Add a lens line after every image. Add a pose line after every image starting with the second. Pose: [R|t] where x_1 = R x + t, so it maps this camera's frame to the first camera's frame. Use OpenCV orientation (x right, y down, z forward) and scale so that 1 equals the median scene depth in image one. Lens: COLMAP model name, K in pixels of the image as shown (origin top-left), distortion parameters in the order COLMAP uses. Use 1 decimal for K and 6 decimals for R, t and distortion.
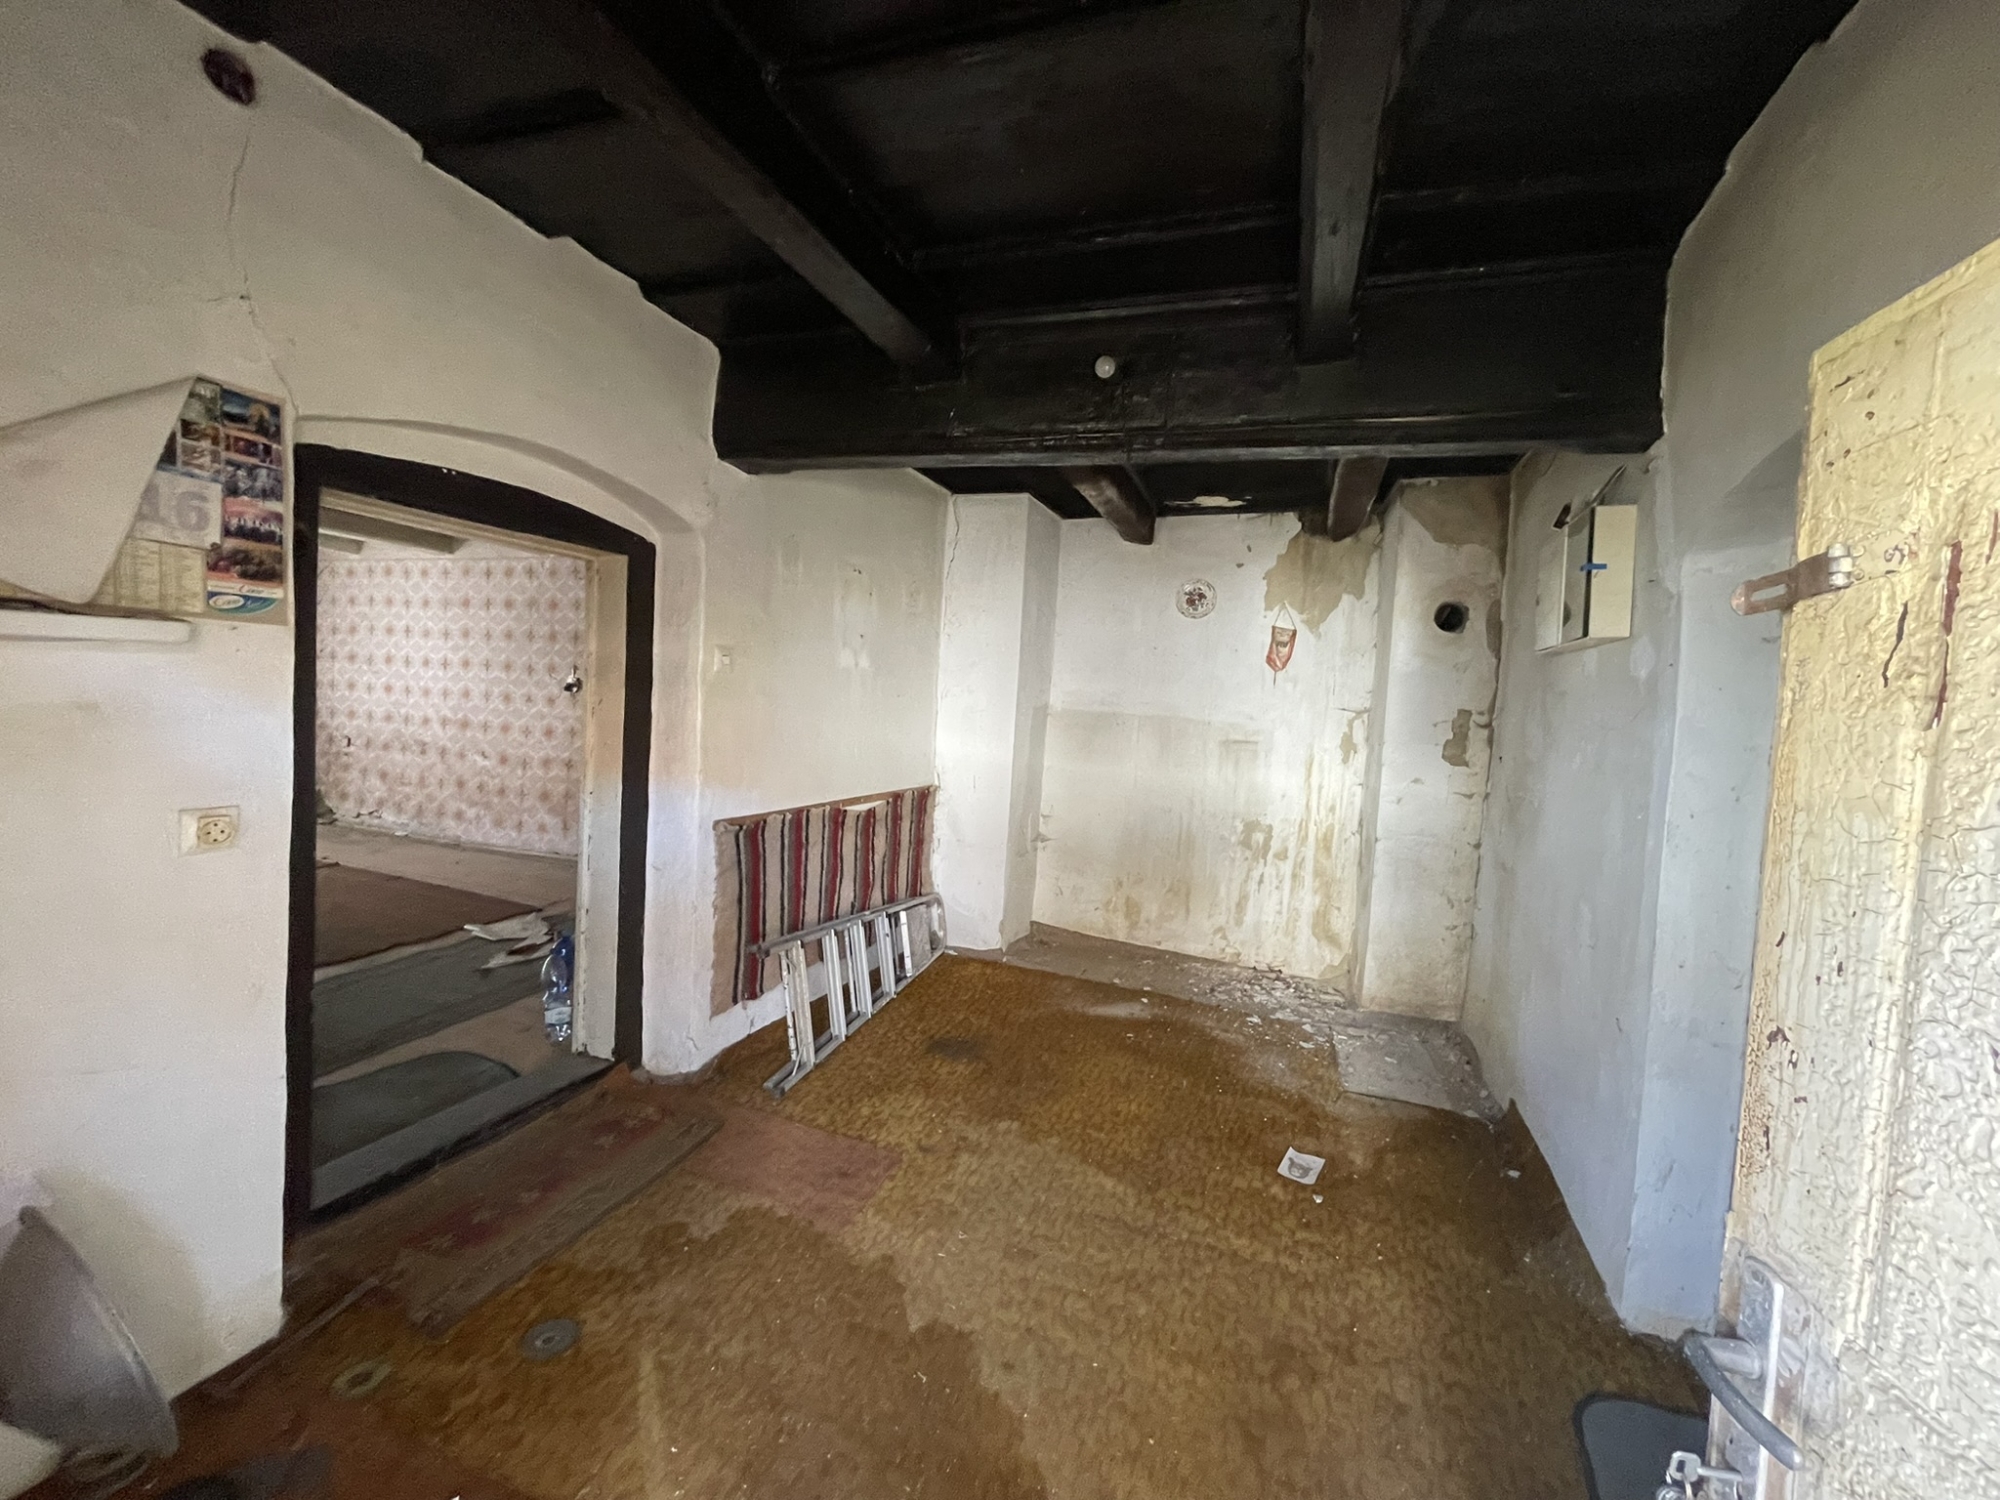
lens RADIAL K [[806.1, 0, 997.6], [0, 806.1, 750.1], [0, 0, 1]] dist [-0.001924, -0.000510]
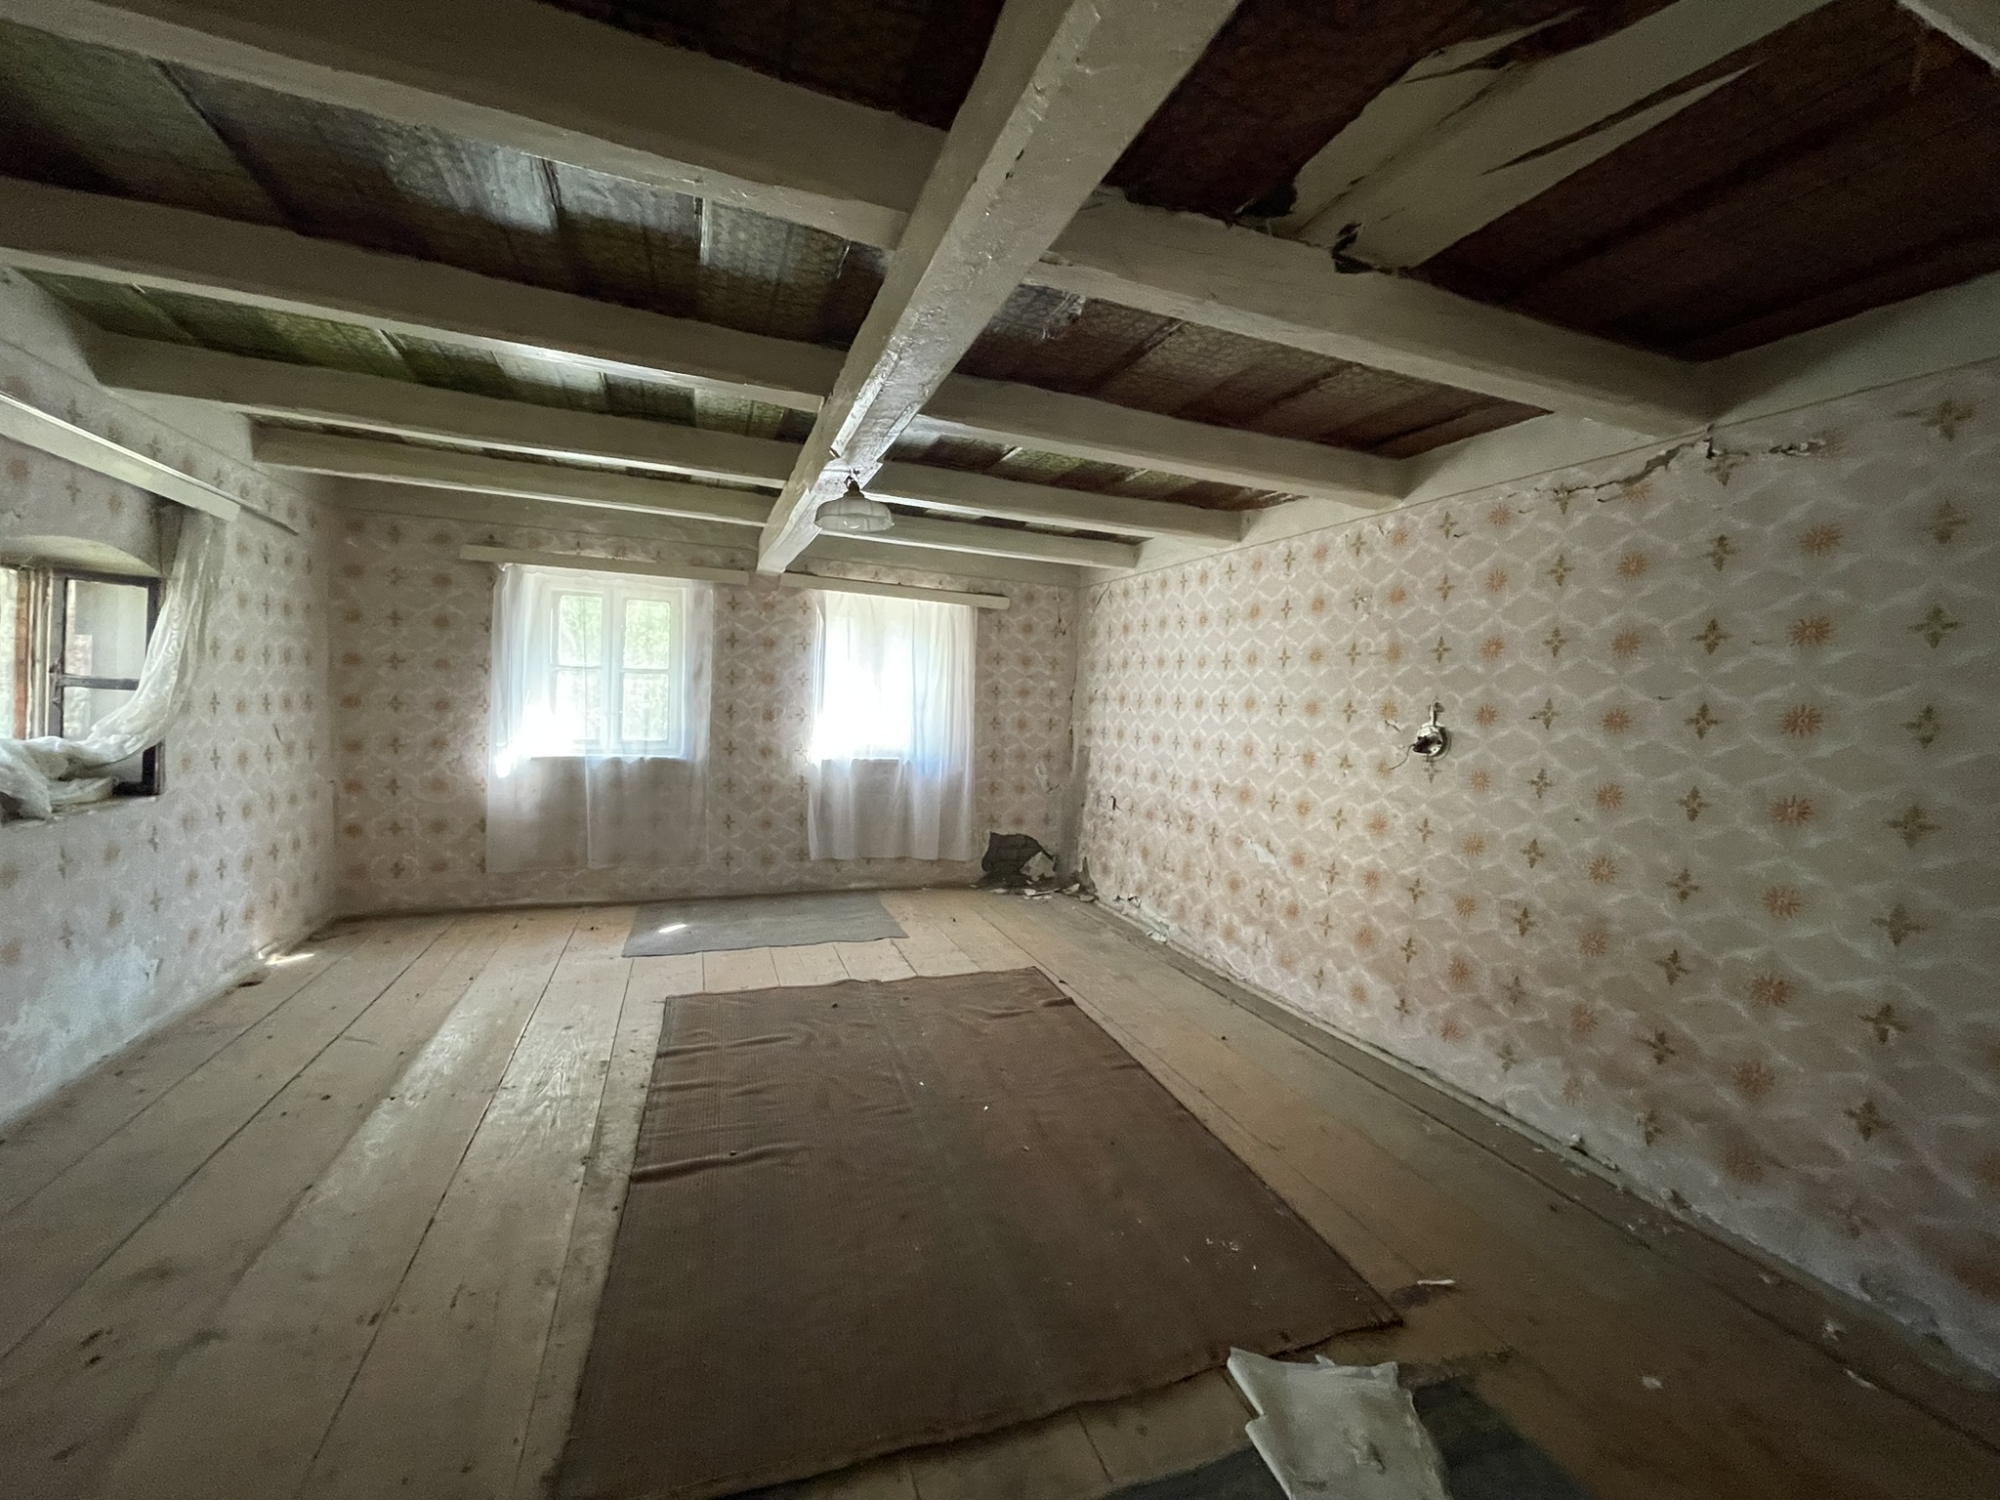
lens RADIAL K [[806.1, 0, 997.6], [0, 806.1, 750.1], [0, 0, 1]] dist [-0.001924, -0.000510]
pose [[0.649029, 0.022011, -0.760445, -0.289987], [-0.053384, 0.998435, -0.016663, -0.047209], [0.758888, 0.051410, 0.649188, 0.414132]]
